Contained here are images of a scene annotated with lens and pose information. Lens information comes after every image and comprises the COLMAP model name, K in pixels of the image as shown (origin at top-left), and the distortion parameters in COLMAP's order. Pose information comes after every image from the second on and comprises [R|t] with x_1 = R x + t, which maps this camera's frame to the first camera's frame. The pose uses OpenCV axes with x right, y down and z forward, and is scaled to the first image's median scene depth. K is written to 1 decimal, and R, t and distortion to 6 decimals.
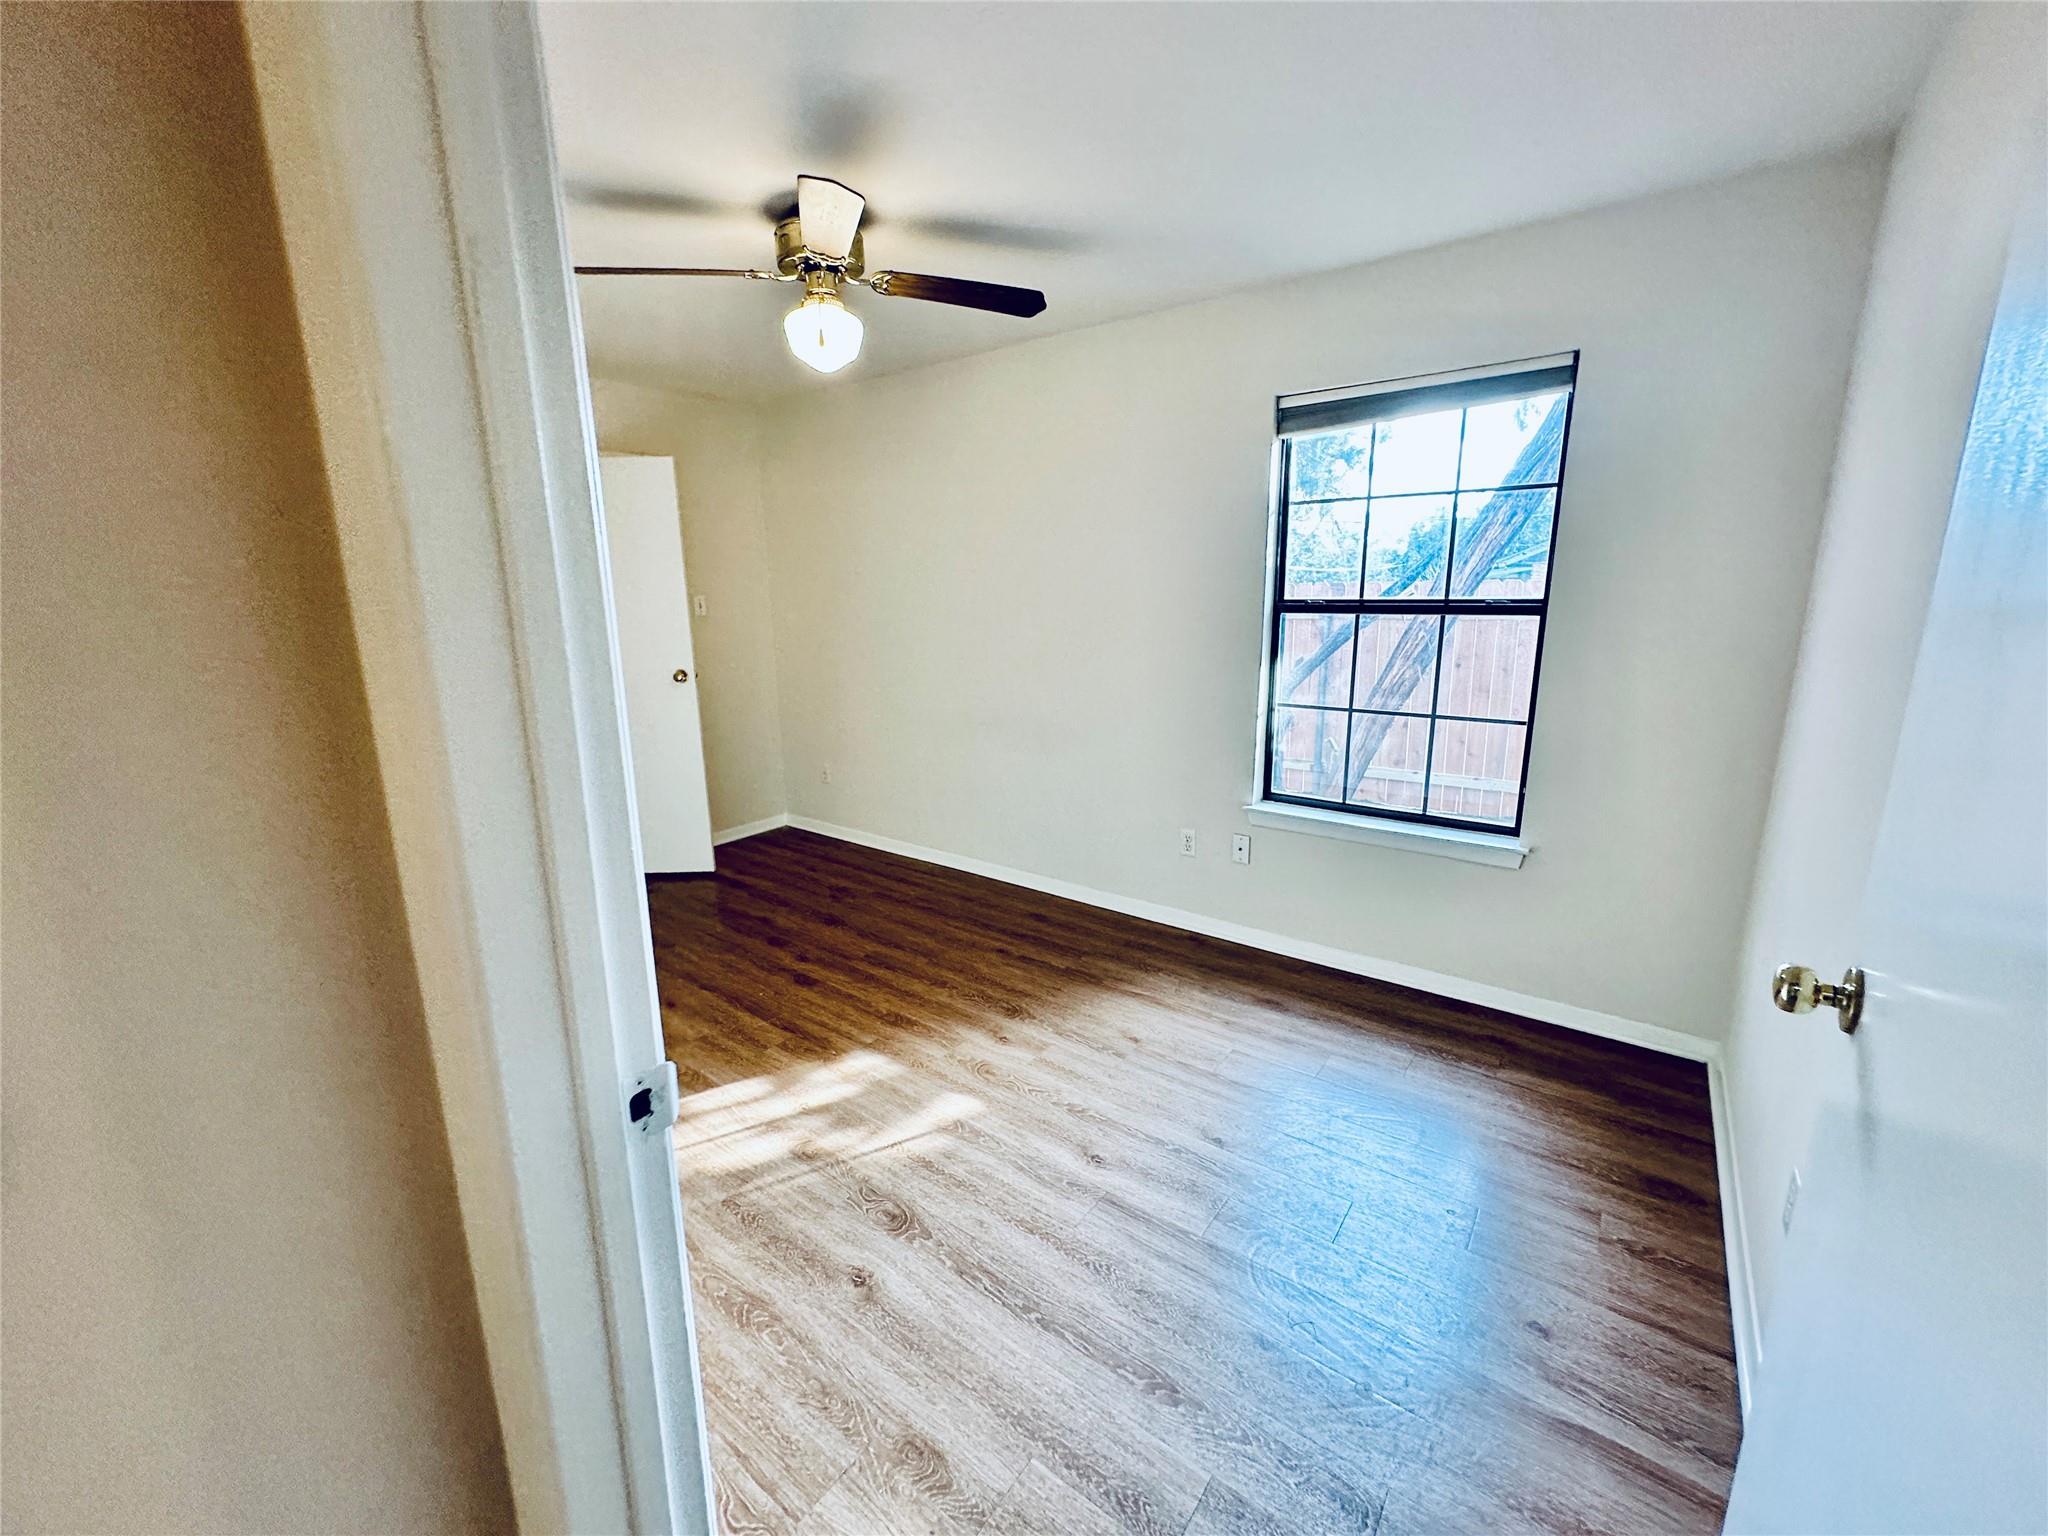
lens RADIAL K [[815.9, 0, 1022.3], [0, 815.9, 767.0], [0, 0, 1]] dist [-0.002439, 0.000608]
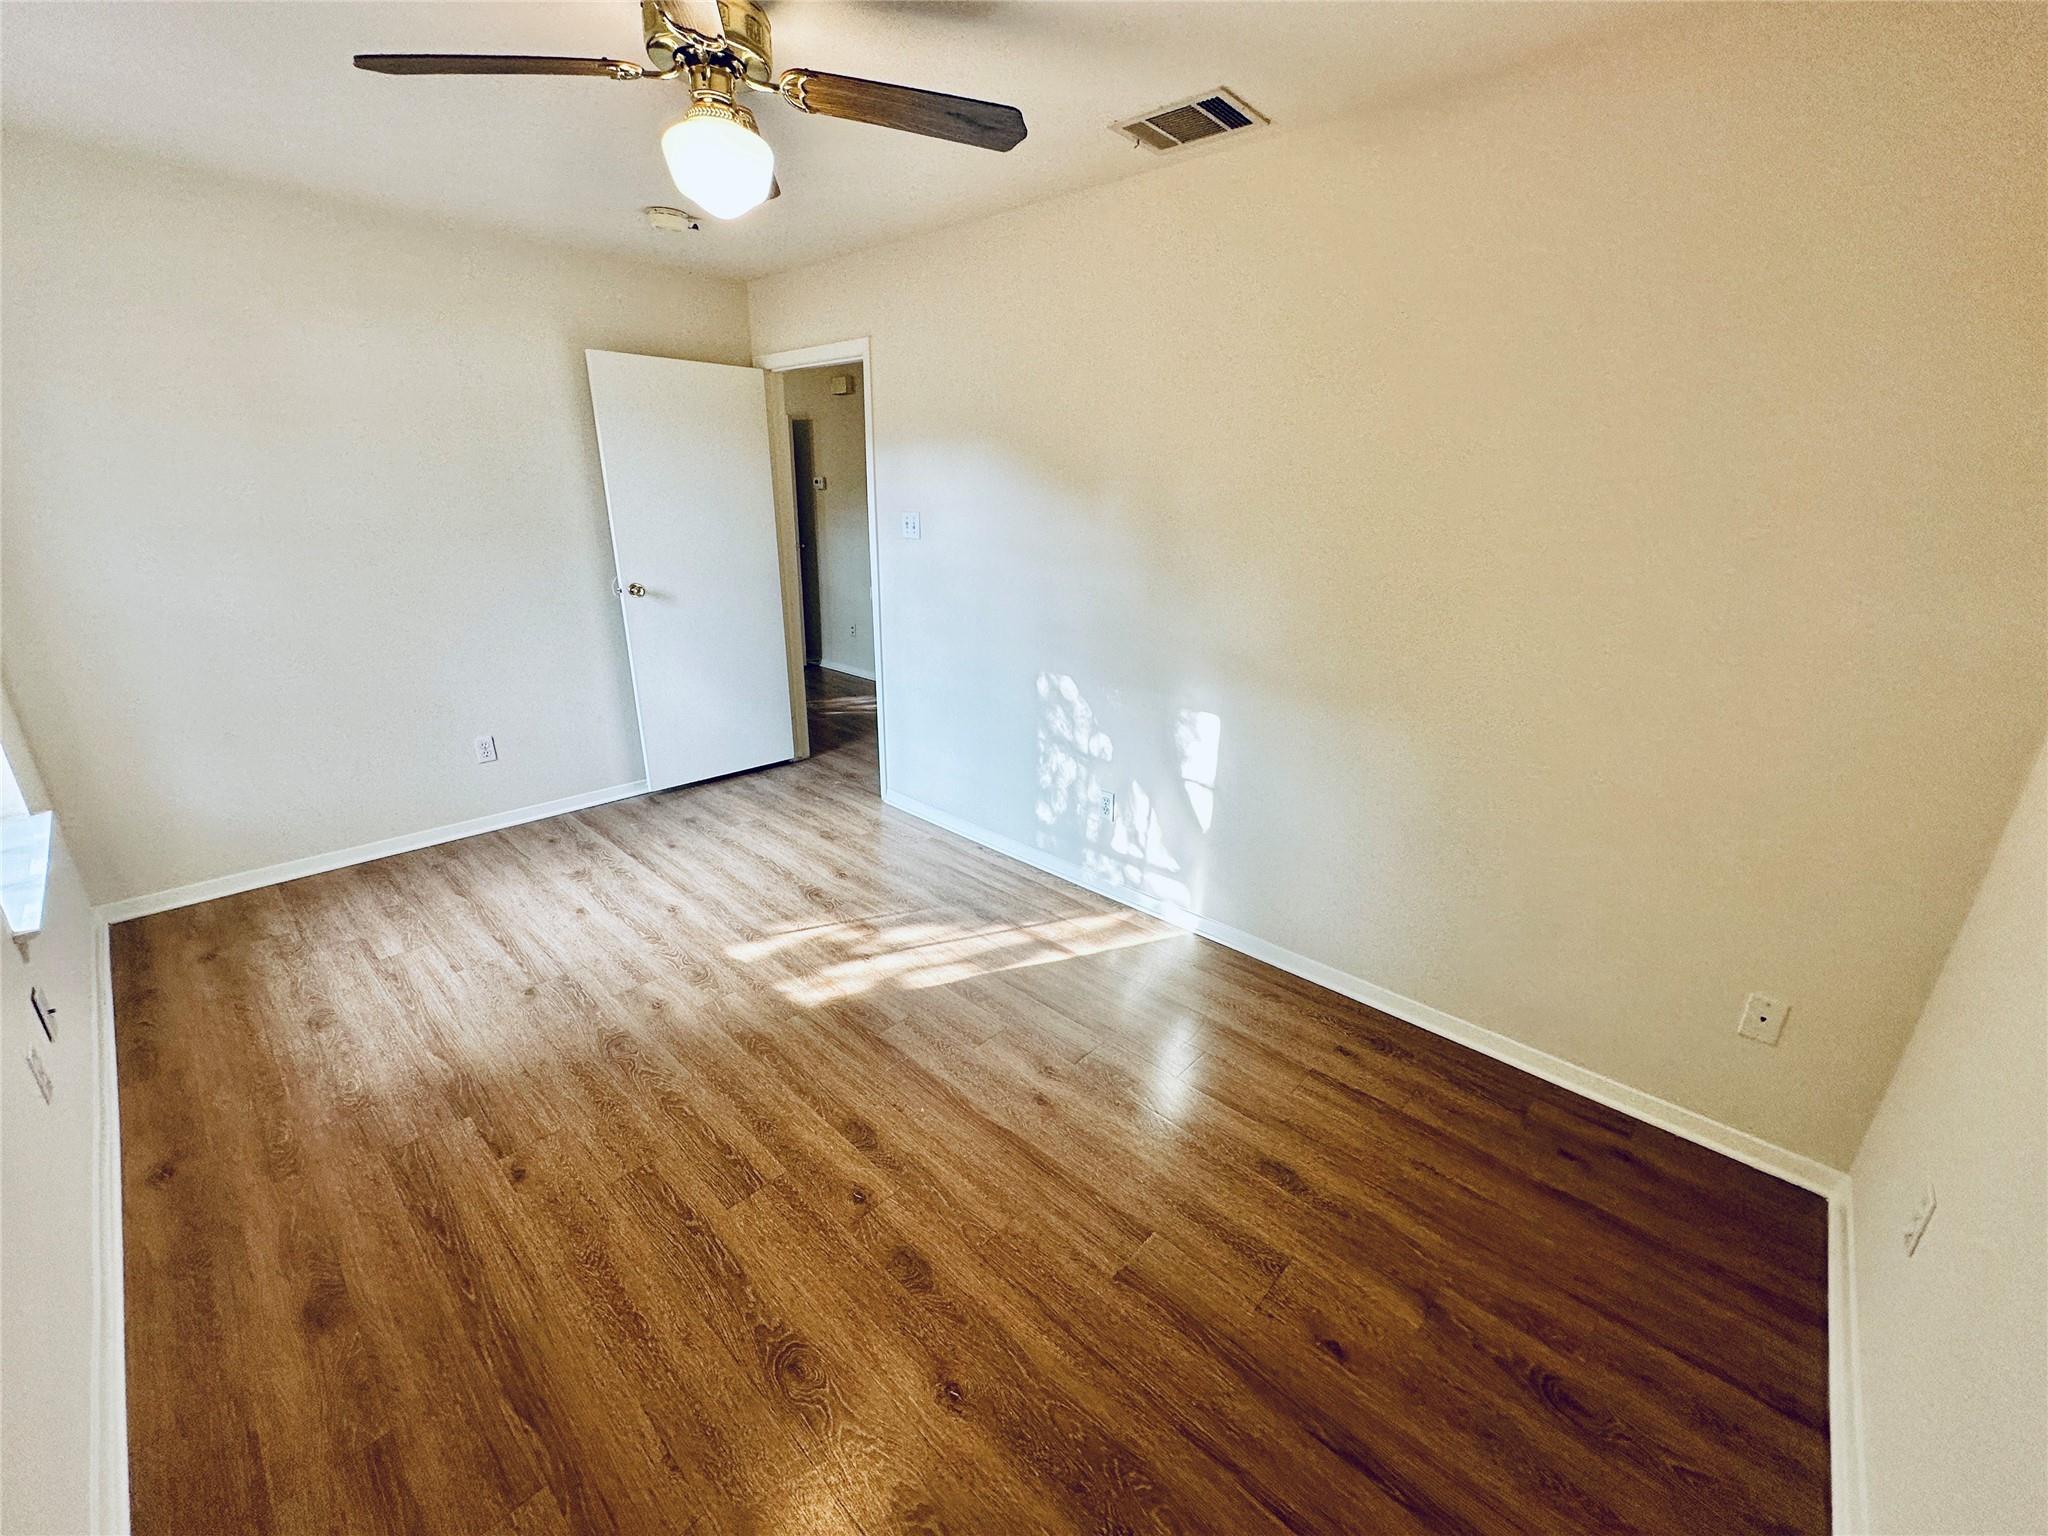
lens RADIAL K [[815.9, 0, 1022.3], [0, 815.9, 767.0], [0, 0, 1]] dist [-0.002439, 0.000608]
pose [[-0.995329, -0.034791, 0.090059, -0.514929], [0.016939, 0.855409, 0.517677, -0.378294], [-0.095048, 0.516784, -0.850823, 1.612875]]
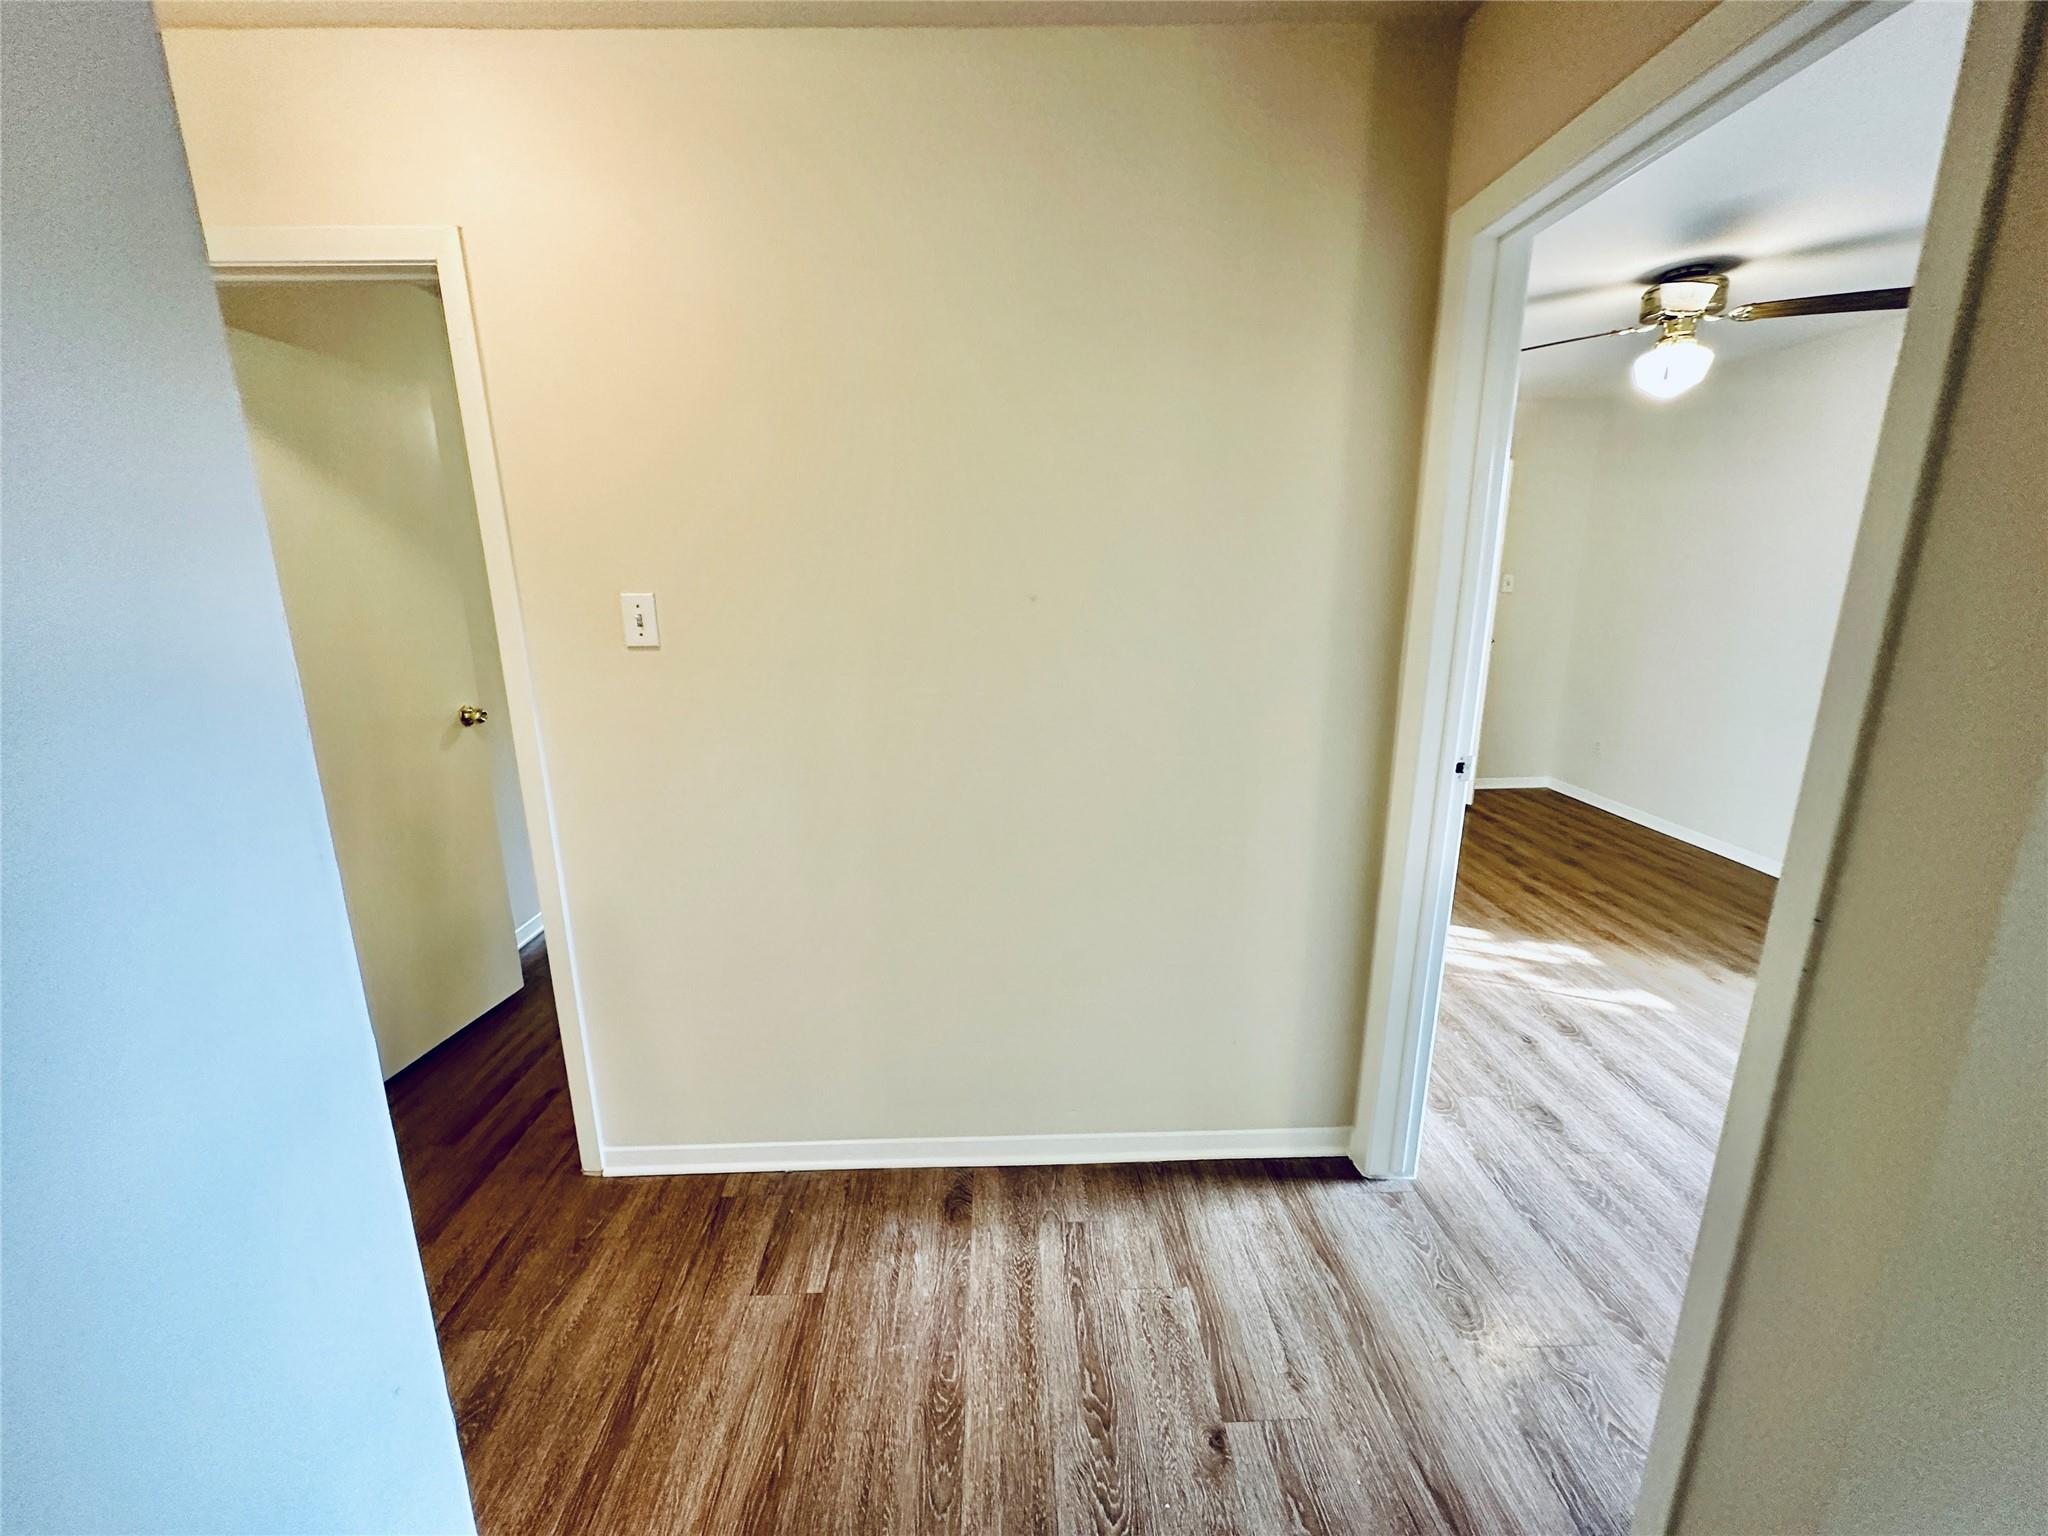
lens RADIAL K [[815.9, 0, 1022.3], [0, 815.9, 767.0], [0, 0, 1]] dist [-0.002439, 0.000608]
pose [[0.630411, 0.189675, -0.752732, 0.160094], [-0.168532, 0.980002, 0.105797, 0.090768], [0.757746, 0.060164, 0.649770, -0.455070]]
